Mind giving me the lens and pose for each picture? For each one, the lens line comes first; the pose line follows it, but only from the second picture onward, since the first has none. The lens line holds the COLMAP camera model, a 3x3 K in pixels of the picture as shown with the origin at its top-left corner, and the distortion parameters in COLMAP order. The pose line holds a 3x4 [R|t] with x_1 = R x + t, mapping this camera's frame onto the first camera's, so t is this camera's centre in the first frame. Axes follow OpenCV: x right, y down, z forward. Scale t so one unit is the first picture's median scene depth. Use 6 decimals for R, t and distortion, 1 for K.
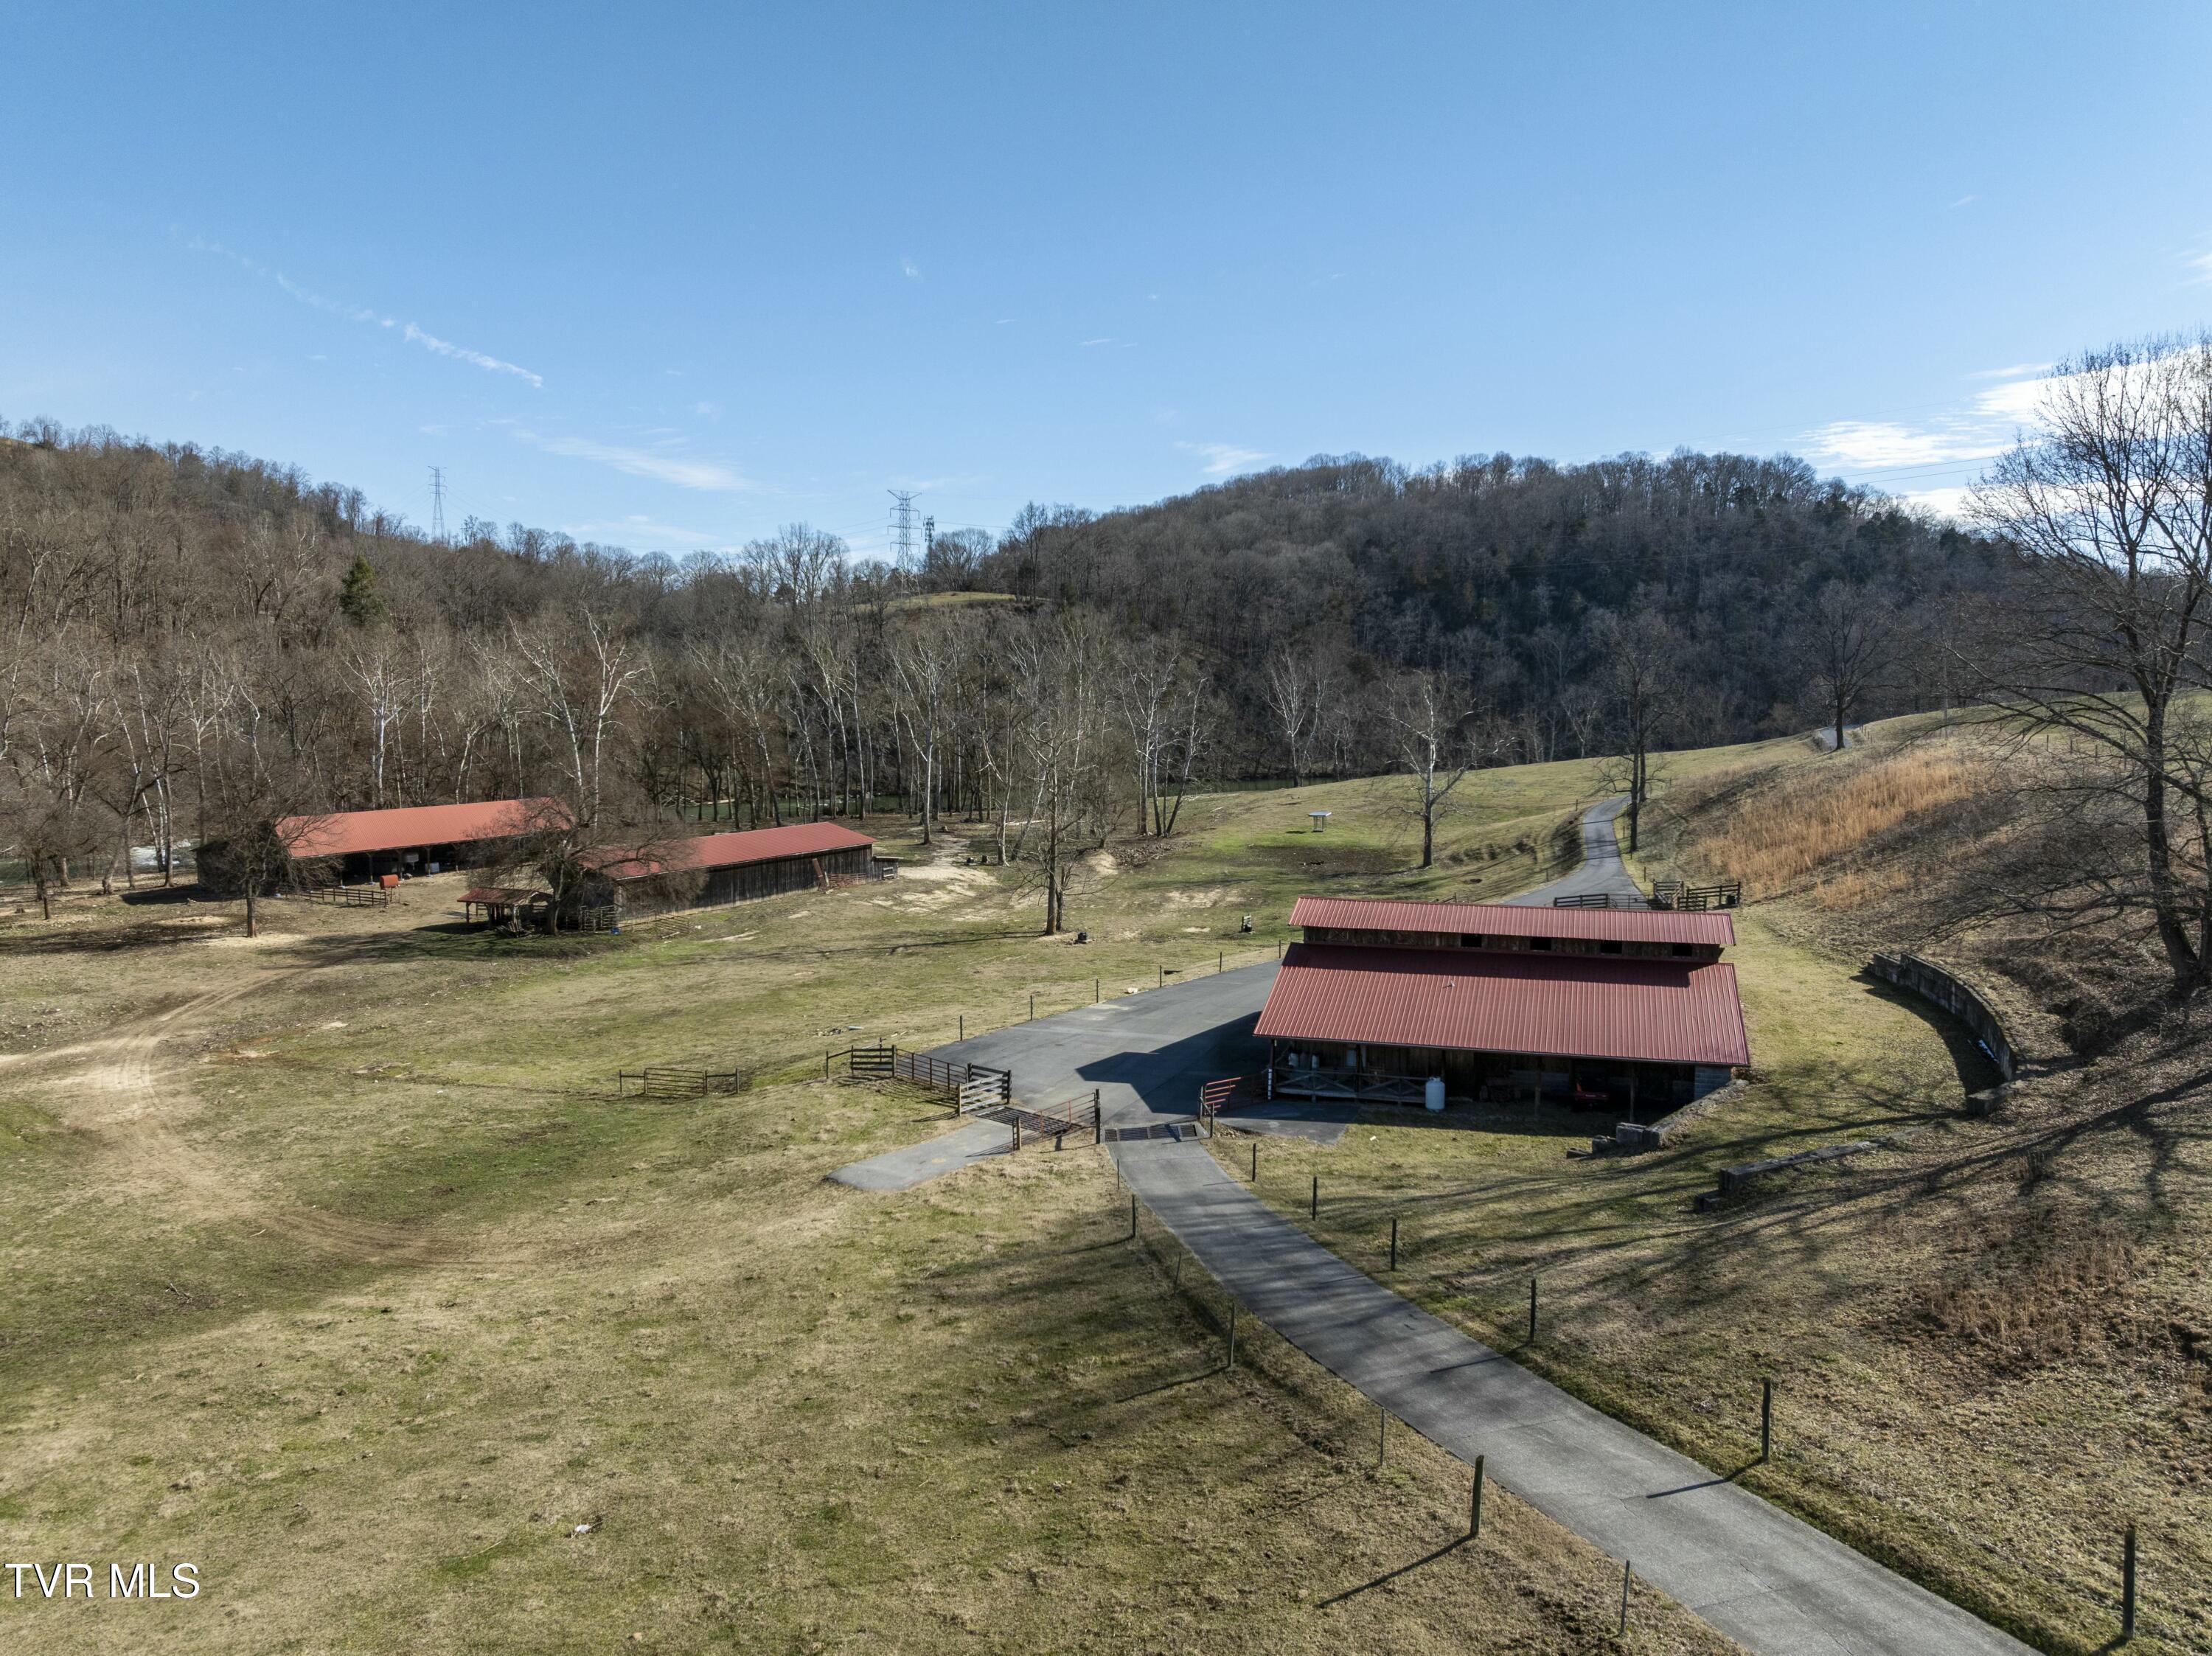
lens RADIAL K [[1636.4, 0, 1106.0], [0, 1636.4, 828.0], [0, 0, 1]] dist [-0.007193, 0.003220]
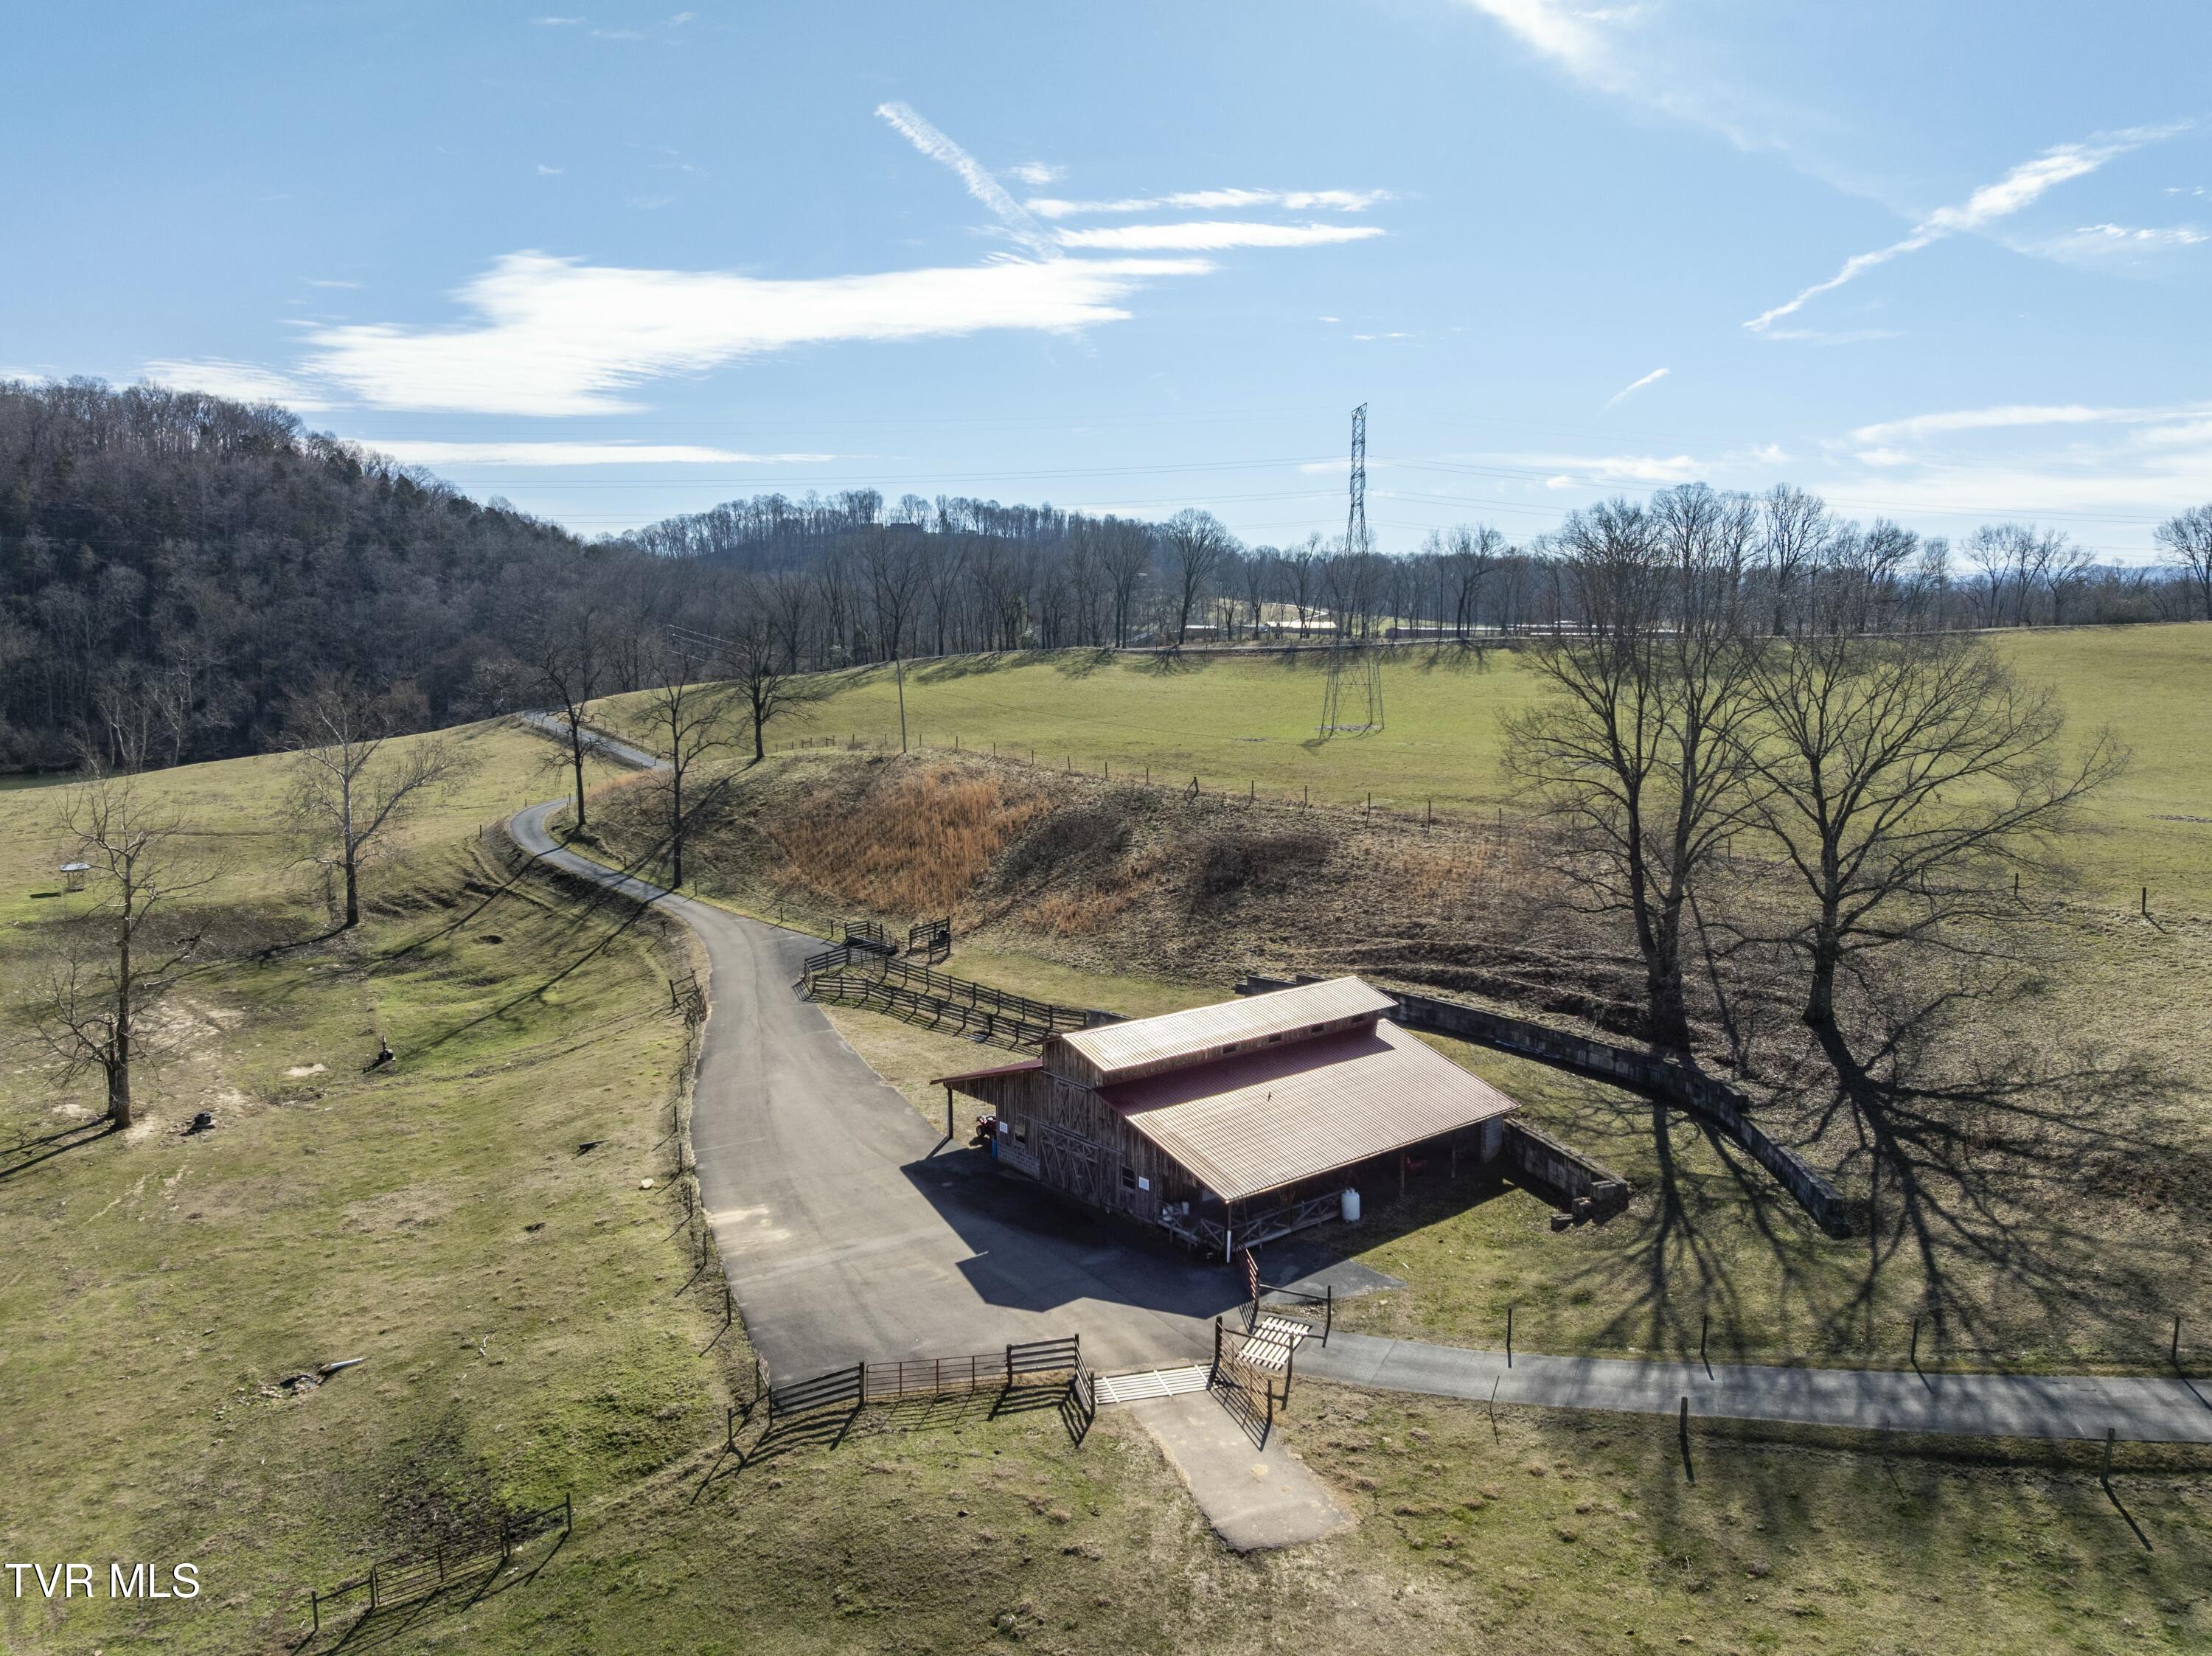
lens RADIAL K [[1636.4, 0, 1106.0], [0, 1636.4, 828.0], [0, 0, 1]] dist [-0.007193, 0.003220]
pose [[0.530103, -0.111191, 0.840611, -0.385148], [0.070720, 0.993709, 0.086845, -0.092888], [-0.844979, 0.013411, 0.534631, 0.292130]]
